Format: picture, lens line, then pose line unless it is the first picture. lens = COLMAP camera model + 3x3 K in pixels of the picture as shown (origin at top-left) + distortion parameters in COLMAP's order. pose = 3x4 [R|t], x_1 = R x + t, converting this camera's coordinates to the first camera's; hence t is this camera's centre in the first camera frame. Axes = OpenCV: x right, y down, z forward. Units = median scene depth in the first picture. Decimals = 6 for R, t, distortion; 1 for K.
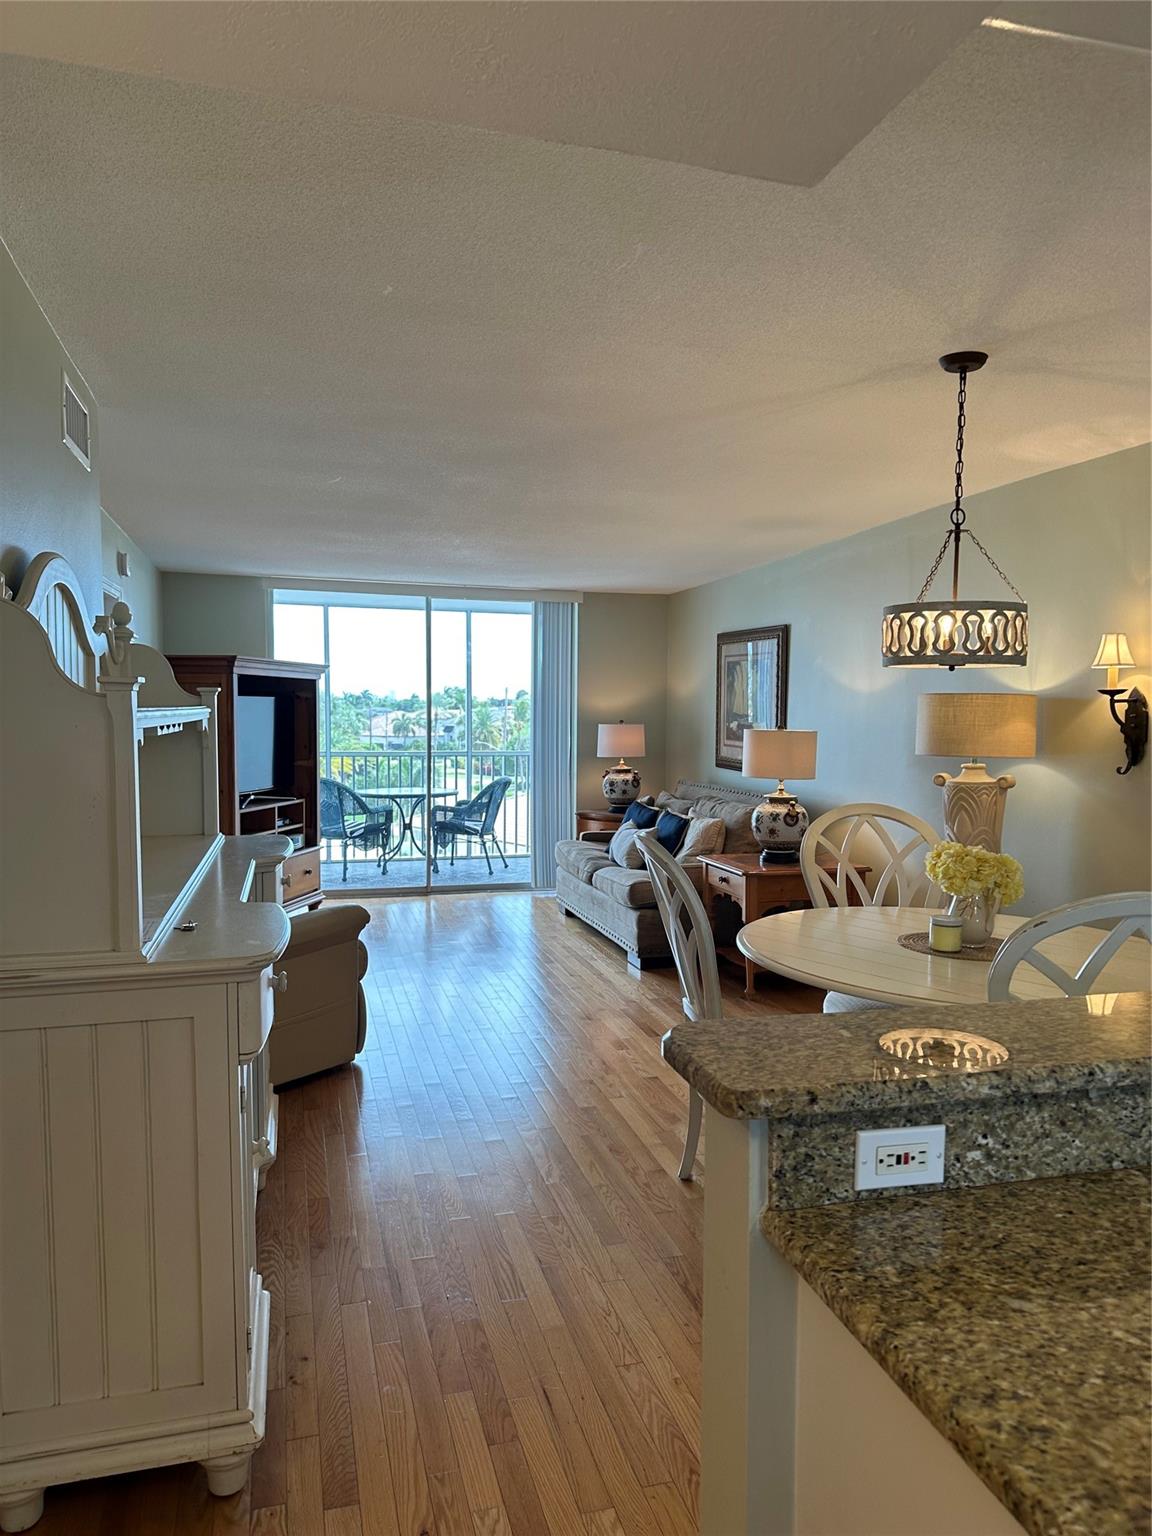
lens RADIAL K [[1075.3, 0, 576.6], [0, 1075.3, 800.9], [0, 0, 1]] dist [0.180121, -0.333964]
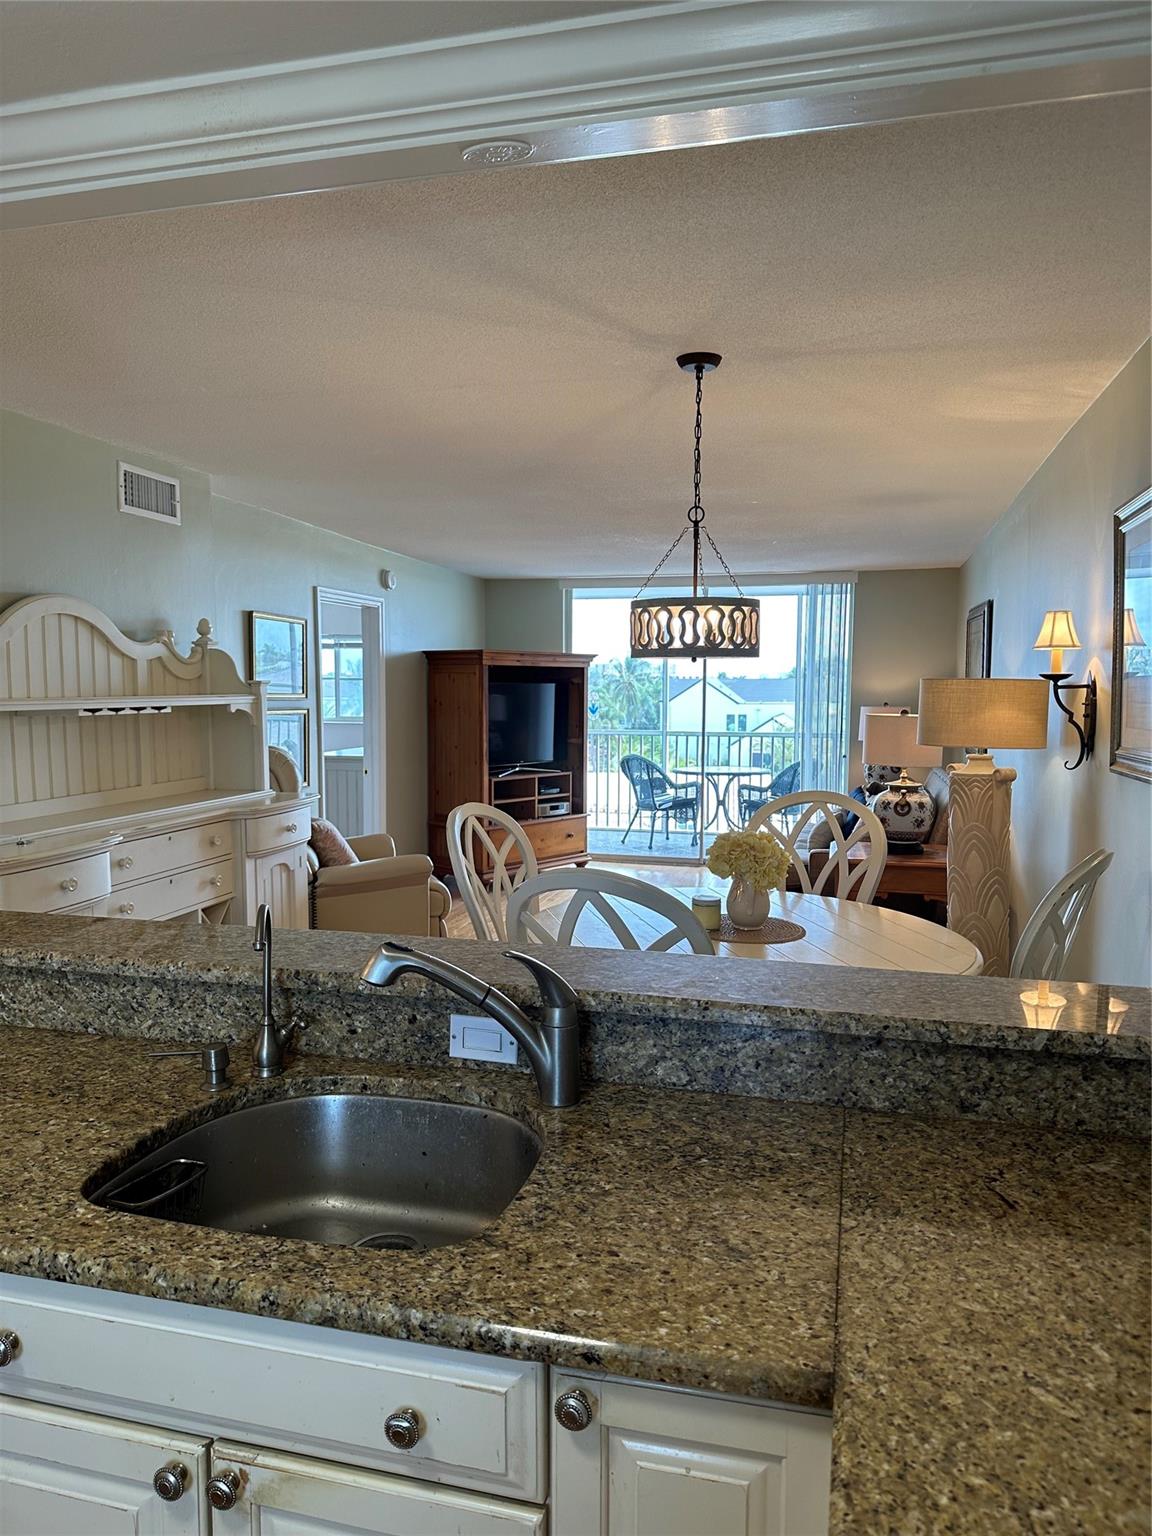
lens RADIAL K [[1075.3, 0, 576.6], [0, 1075.3, 800.9], [0, 0, 1]] dist [0.180121, -0.333964]
pose [[0.868575, 0.048886, -0.493141, 0.593925], [-0.039336, 0.998784, 0.029729, -0.009642], [0.493994, -0.006424, 0.869441, 0.030732]]
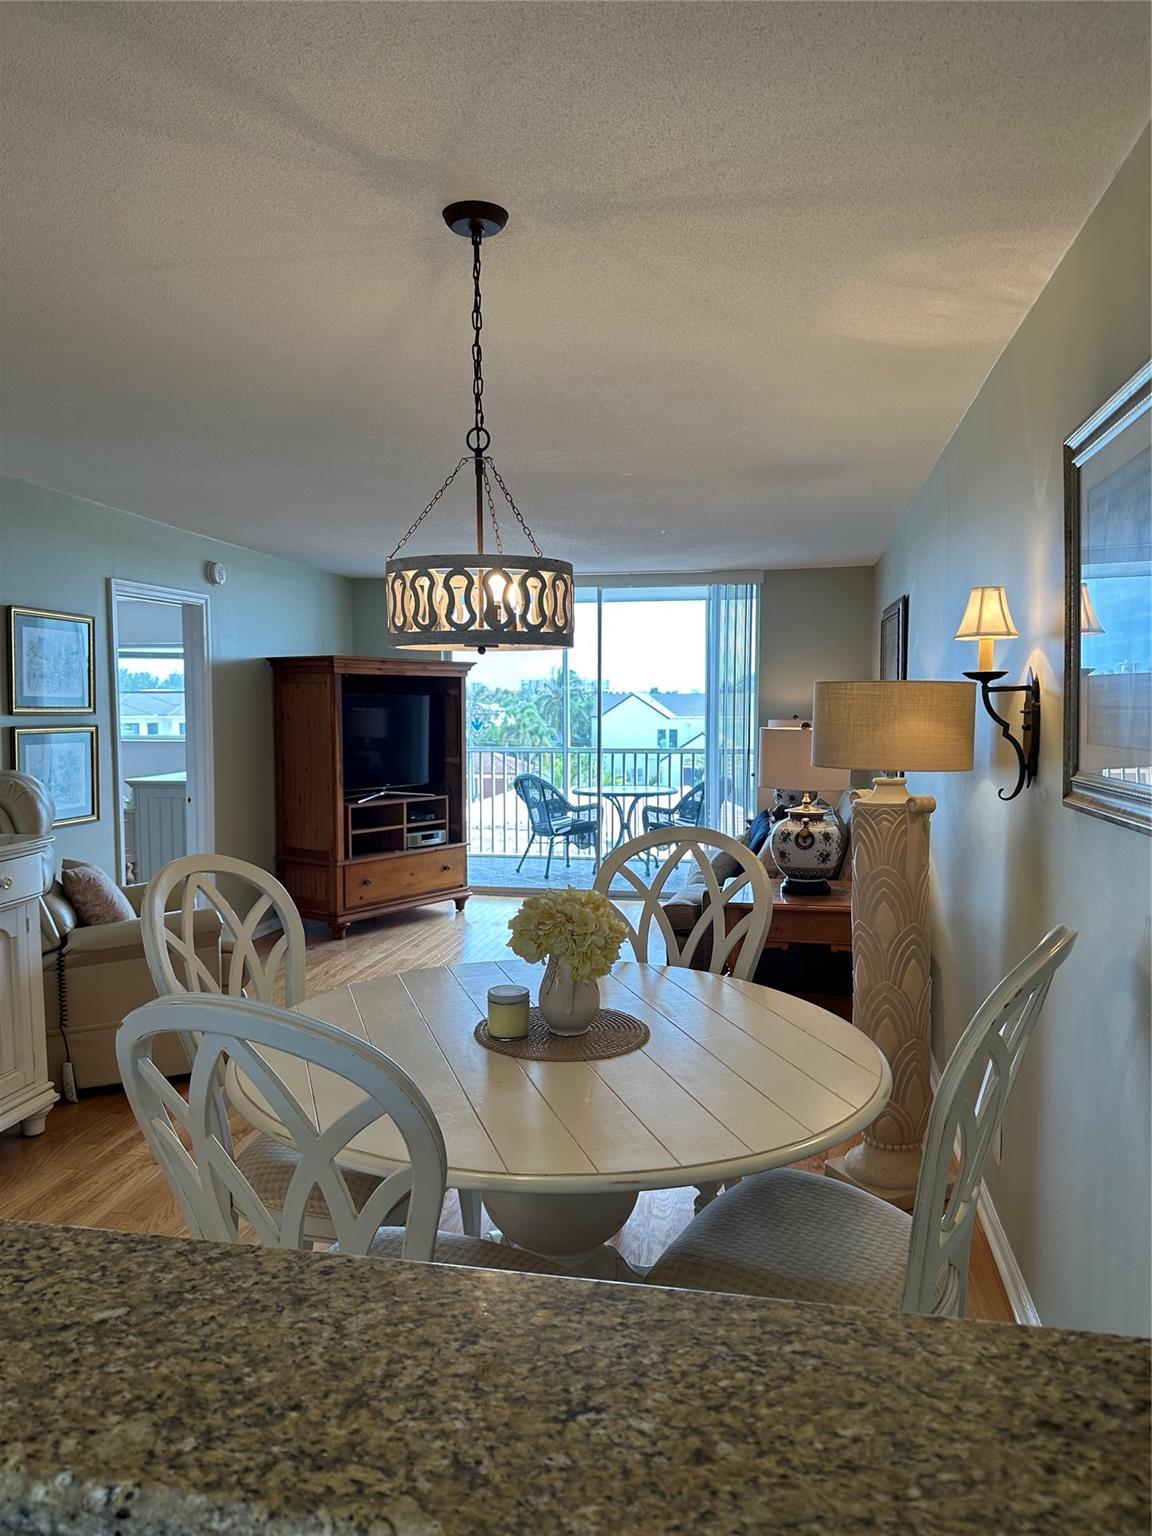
lens RADIAL K [[1072.4, 0, 566.6], [0, 1072.4, 808.6], [0, 0, 1]] dist [0.180571, -0.326037]
pose [[0.892639, 0.034917, -0.449418, 0.560988], [-0.028740, 0.999375, 0.020561, -0.025037], [0.449855, -0.005437, 0.893085, 0.294692]]
